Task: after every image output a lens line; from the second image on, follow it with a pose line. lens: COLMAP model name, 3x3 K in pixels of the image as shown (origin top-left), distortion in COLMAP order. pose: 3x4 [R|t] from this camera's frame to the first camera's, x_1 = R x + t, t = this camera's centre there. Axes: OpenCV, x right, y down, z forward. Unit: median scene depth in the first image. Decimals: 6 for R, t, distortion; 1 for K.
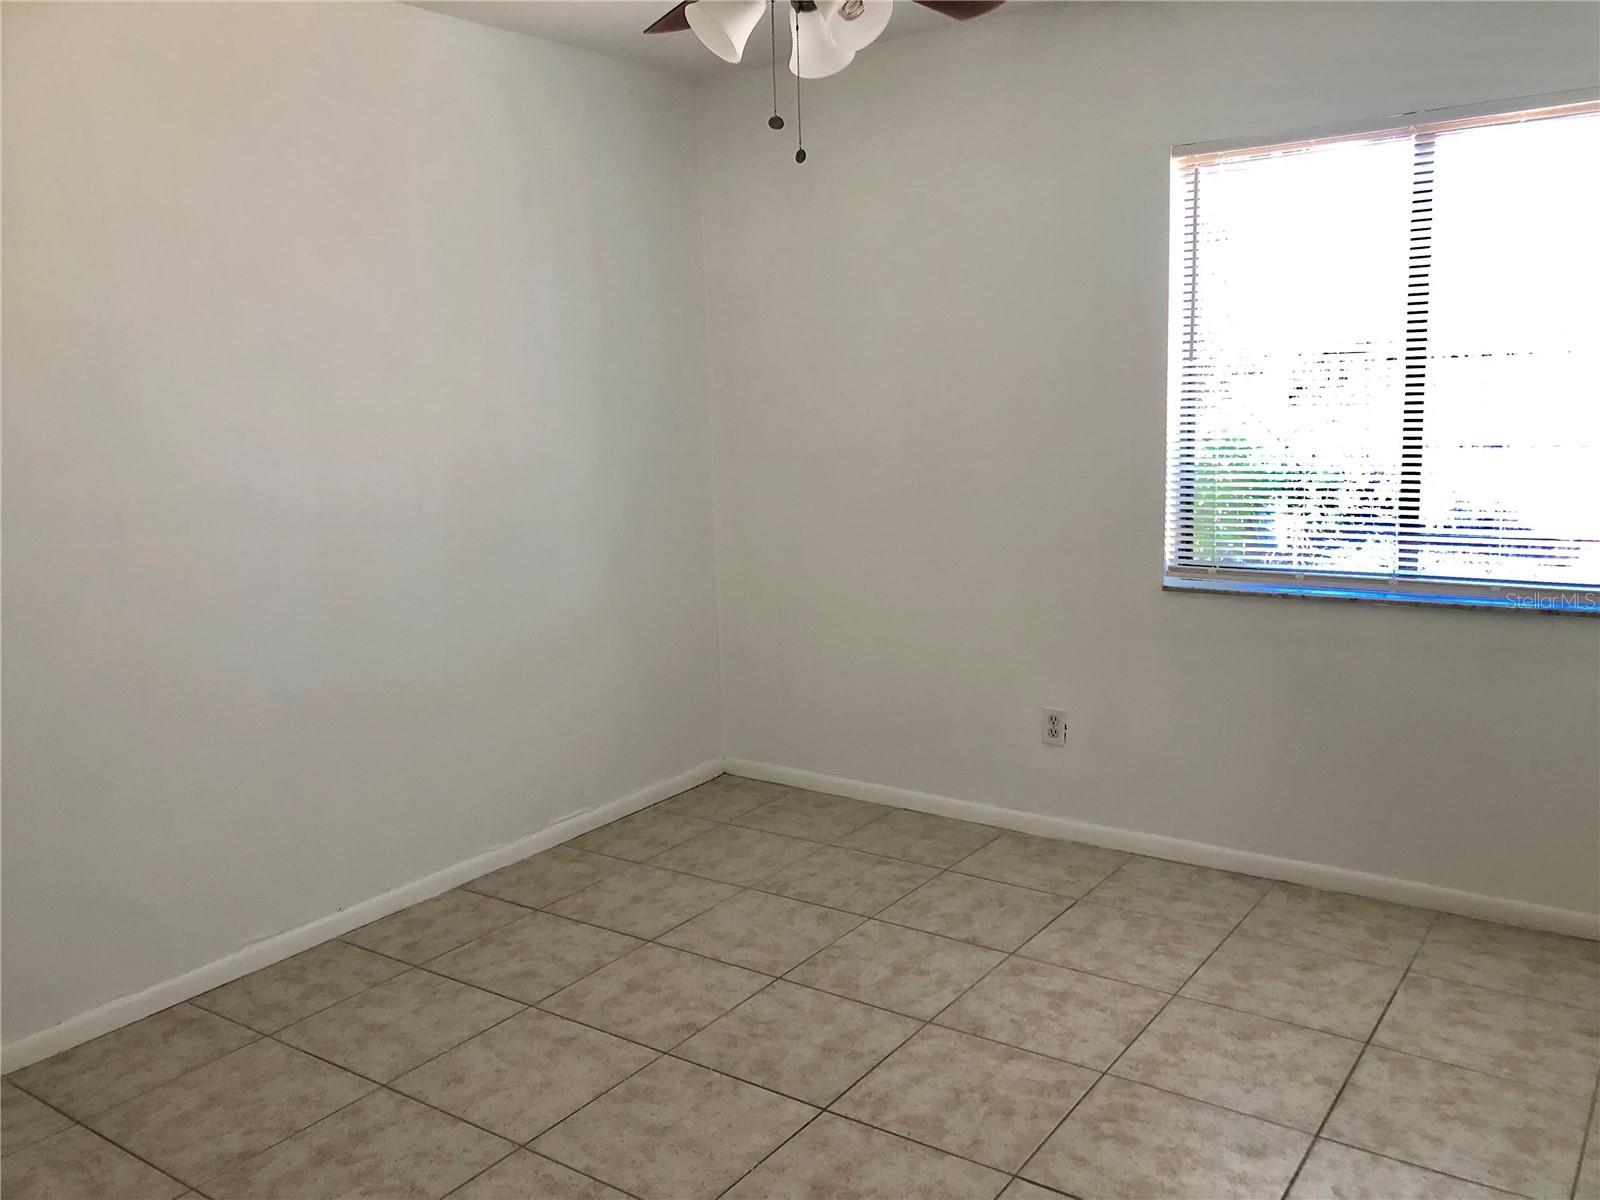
lens RADIAL K [[1317.8, 0, 812.2], [0, 1317.8, 600.4], [0, 0, 1]] dist [0.047433, -0.032841]
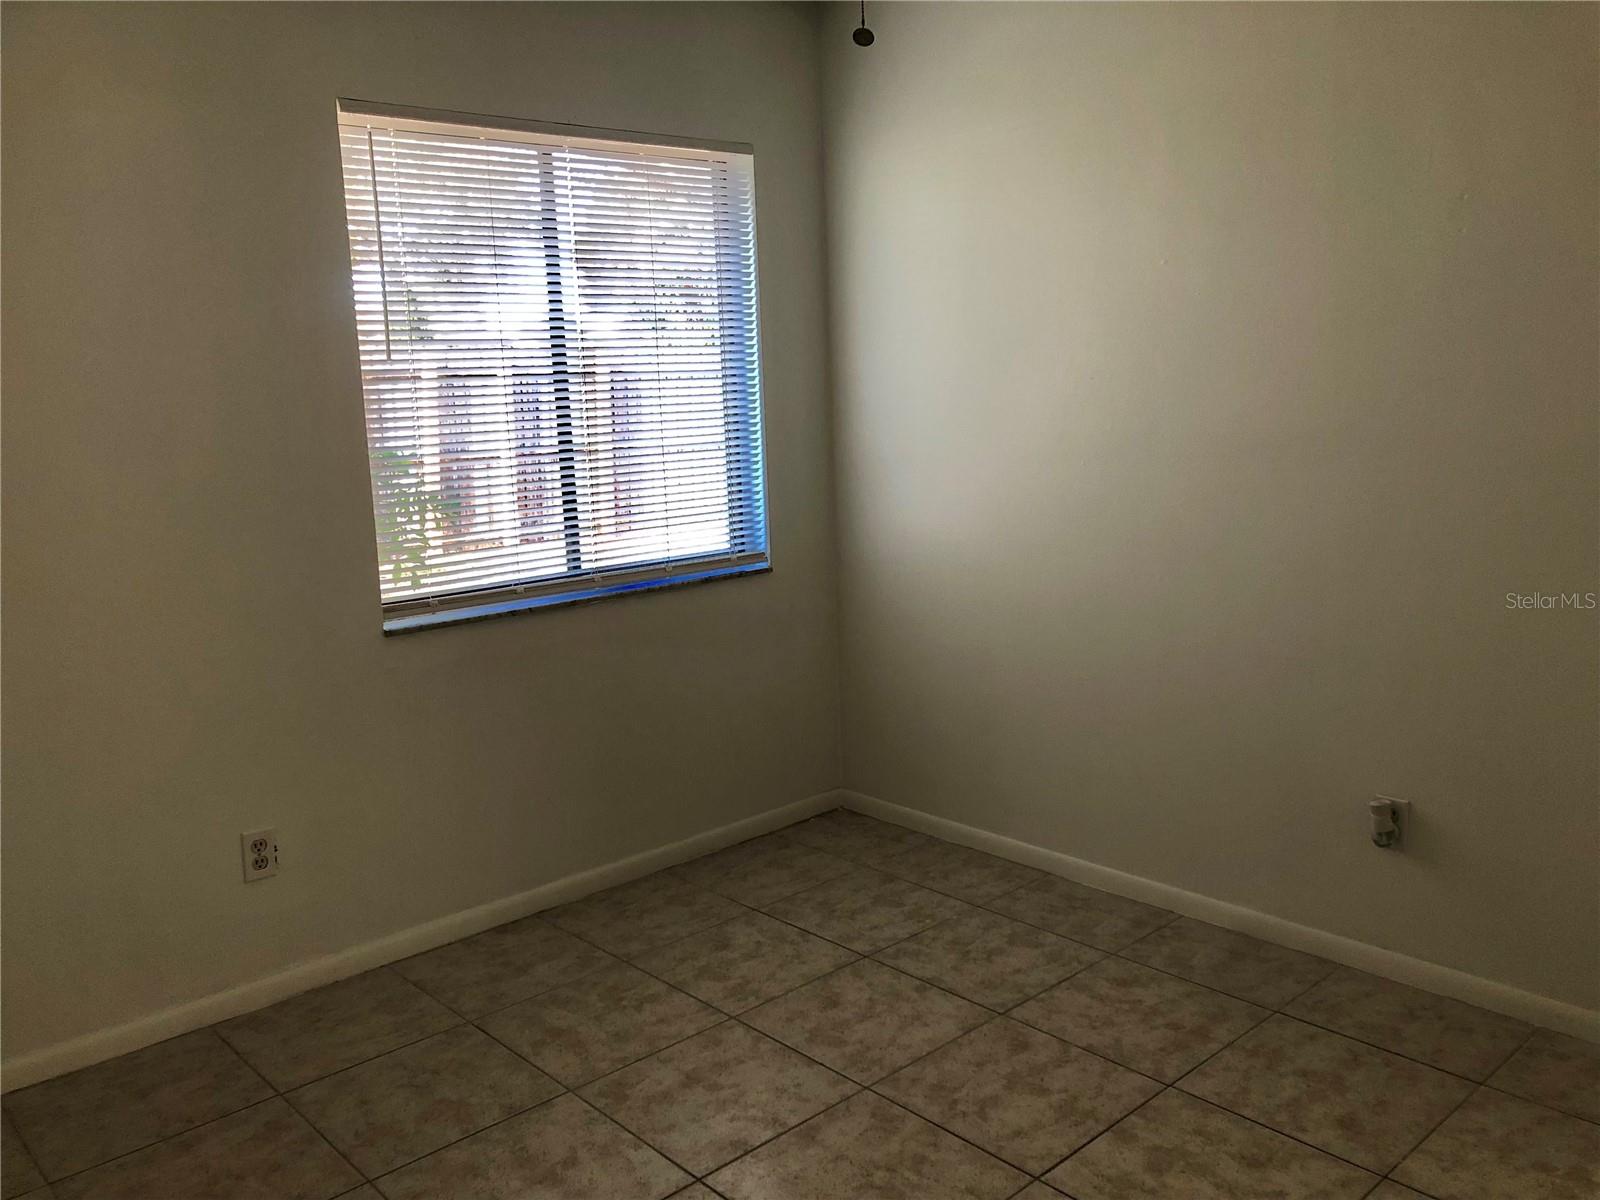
lens RADIAL K [[1317.8, 0, 808.9], [0, 1317.8, 599.5], [0, 0, 1]] dist [0.047433, -0.032841]
pose [[0.222097, -0.145291, 0.964139, -0.548293], [0.186543, 0.976901, 0.104243, -0.078525], [-0.957013, 0.156701, 0.244069, 0.627103]]
